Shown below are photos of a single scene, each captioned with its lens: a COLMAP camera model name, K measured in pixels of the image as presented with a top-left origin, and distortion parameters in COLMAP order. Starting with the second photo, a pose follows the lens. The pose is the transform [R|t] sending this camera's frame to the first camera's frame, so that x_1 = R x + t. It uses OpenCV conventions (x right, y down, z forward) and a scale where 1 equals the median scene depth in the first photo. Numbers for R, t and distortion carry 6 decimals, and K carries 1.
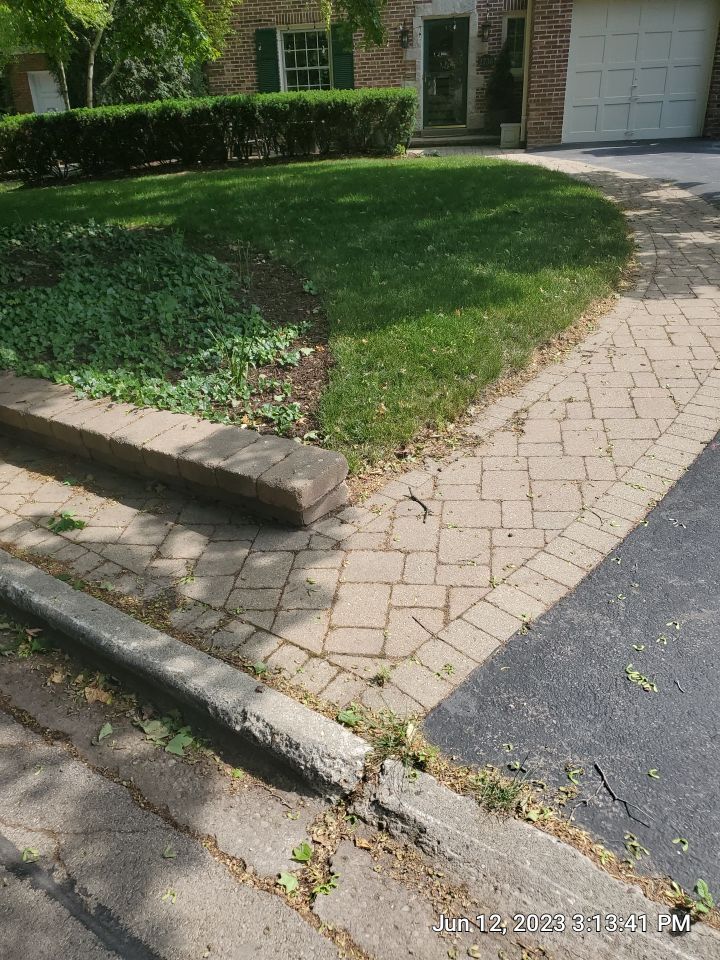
lens RADIAL K [[751.7, 0, 361.6], [0, 751.7, 481.1], [0, 0, 1]] dist [0.032545, 0.001850]
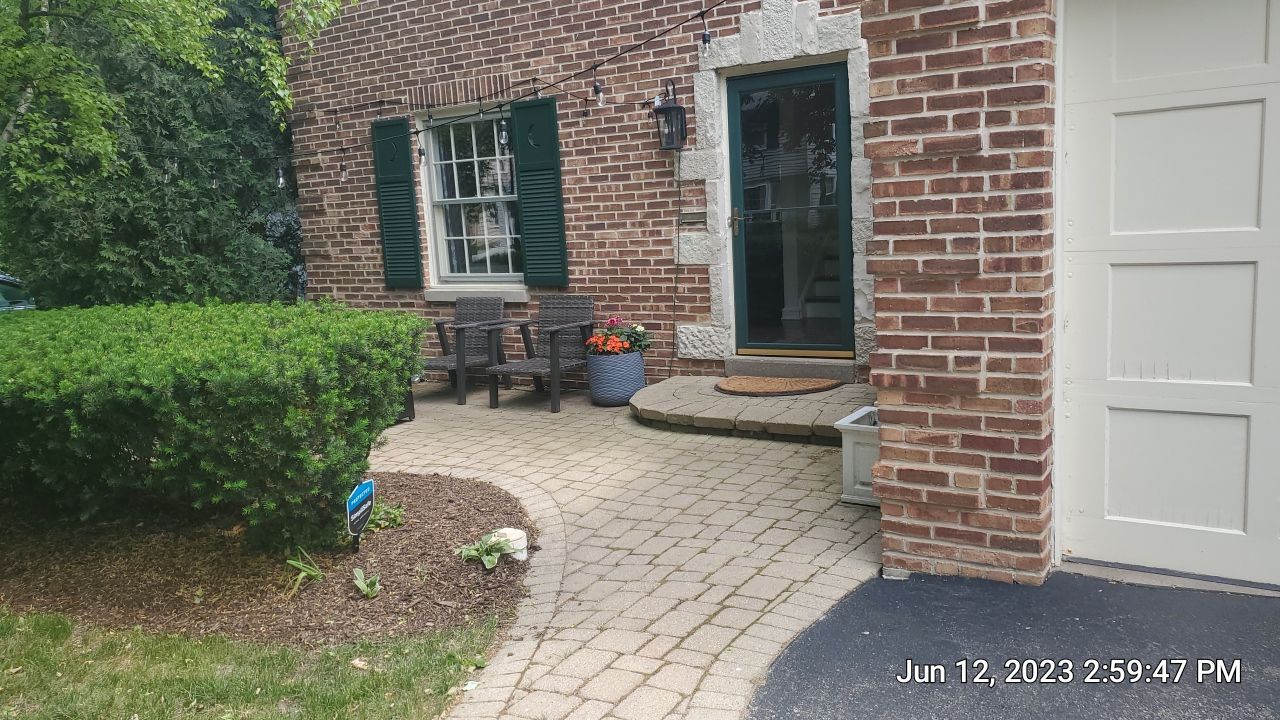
lens RADIAL K [[1012.3, 0, 622.1], [0, 1012.3, 349.7], [0, 0, 1]] dist [0.060374, -0.056592]
pose [[0.901037, 0.049196, -0.430944, 0.243505], [-0.168950, 0.954884, -0.244240, -0.368304], [0.399486, 0.292877, 0.868697, 0.618718]]
